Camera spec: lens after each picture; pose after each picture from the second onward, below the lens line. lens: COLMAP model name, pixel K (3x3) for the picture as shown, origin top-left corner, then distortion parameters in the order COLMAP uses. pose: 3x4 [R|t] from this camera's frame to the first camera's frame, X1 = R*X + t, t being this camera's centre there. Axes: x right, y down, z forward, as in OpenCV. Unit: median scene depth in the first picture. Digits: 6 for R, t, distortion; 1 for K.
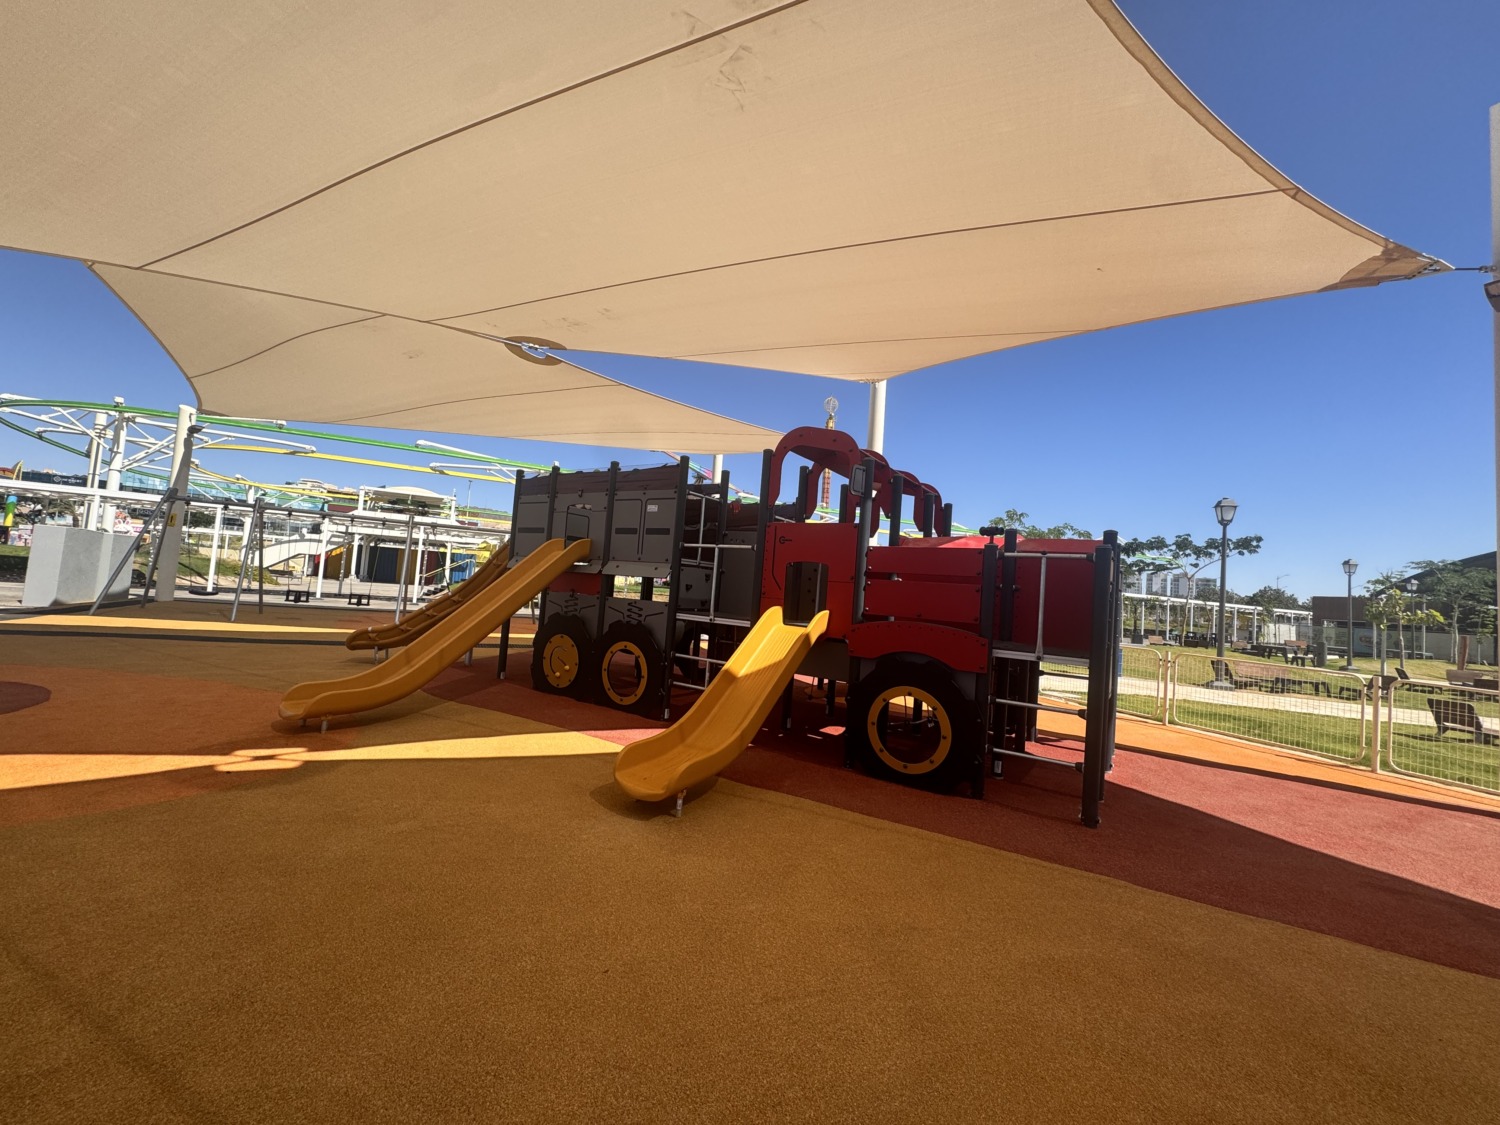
lens RADIAL K [[607.3, 0, 750.0], [0, 607.3, 562.5], [0, 0, 1]] dist [-0.000297, 0.000120]
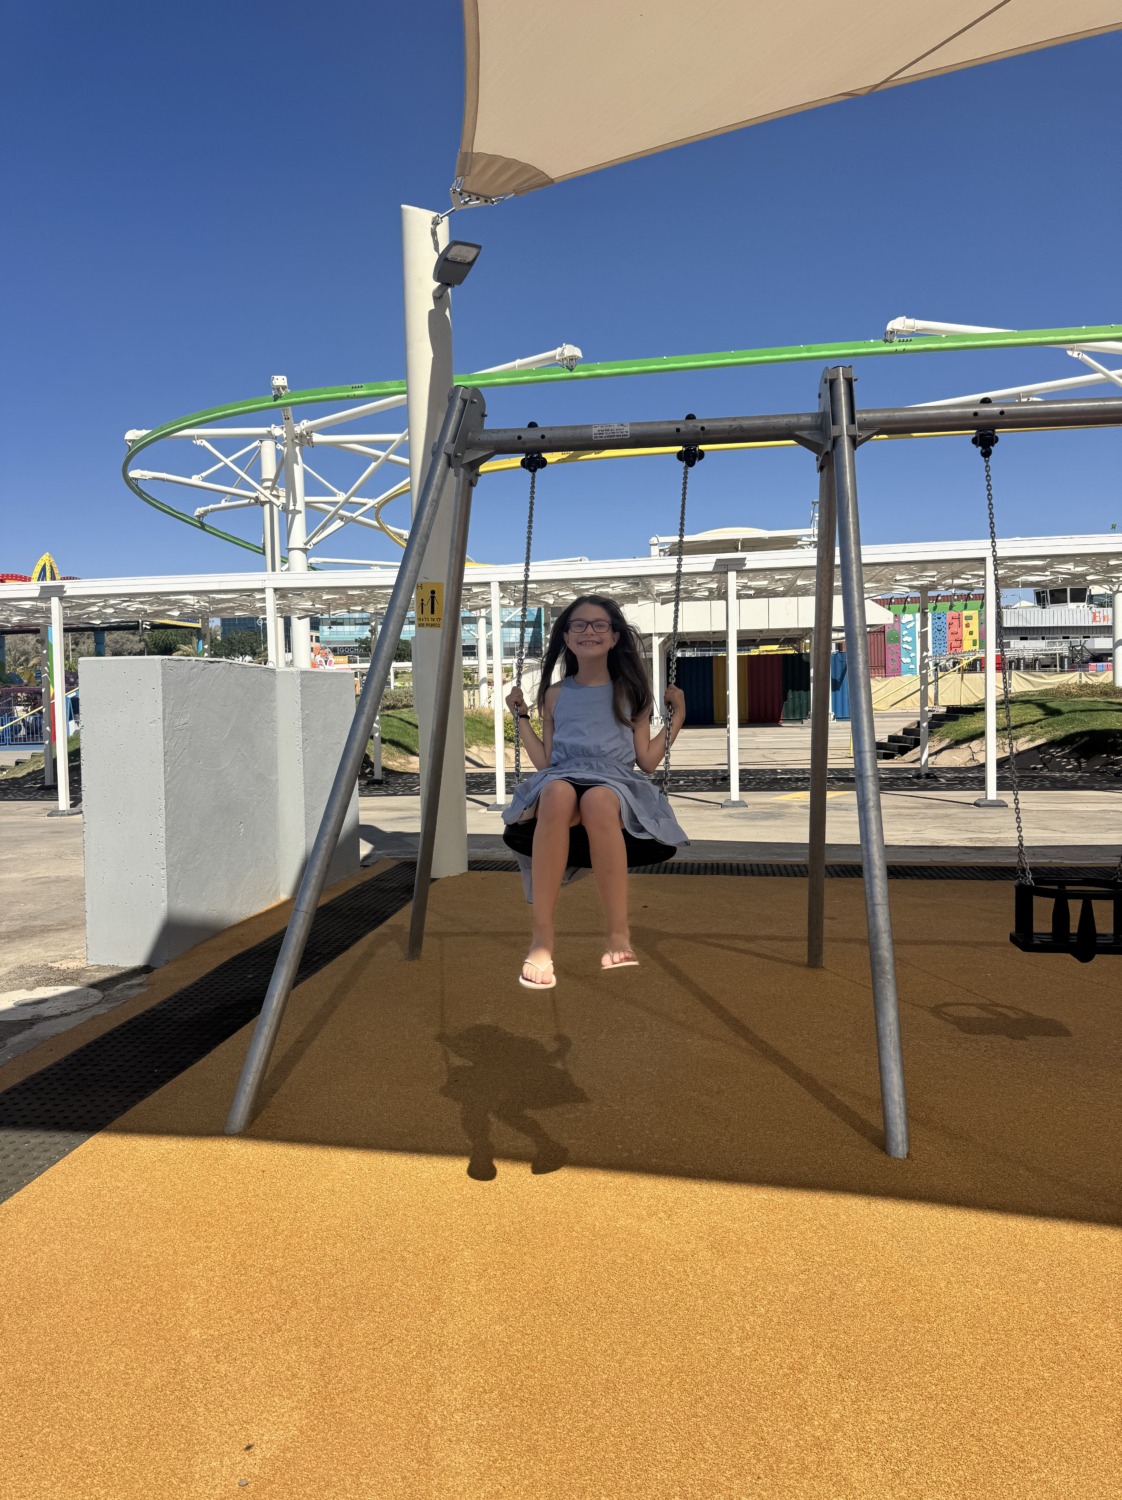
lens RADIAL K [[1045.9, 0, 561.0], [0, 1045.9, 750.0], [0, 0, 1]] dist [0.118658, -0.212607]
pose [[0.827240, -0.064658, -0.558115, -0.498161], [0.114177, 0.991975, 0.054313, -0.016445], [0.550125, -0.108654, 0.827984, 0.485522]]
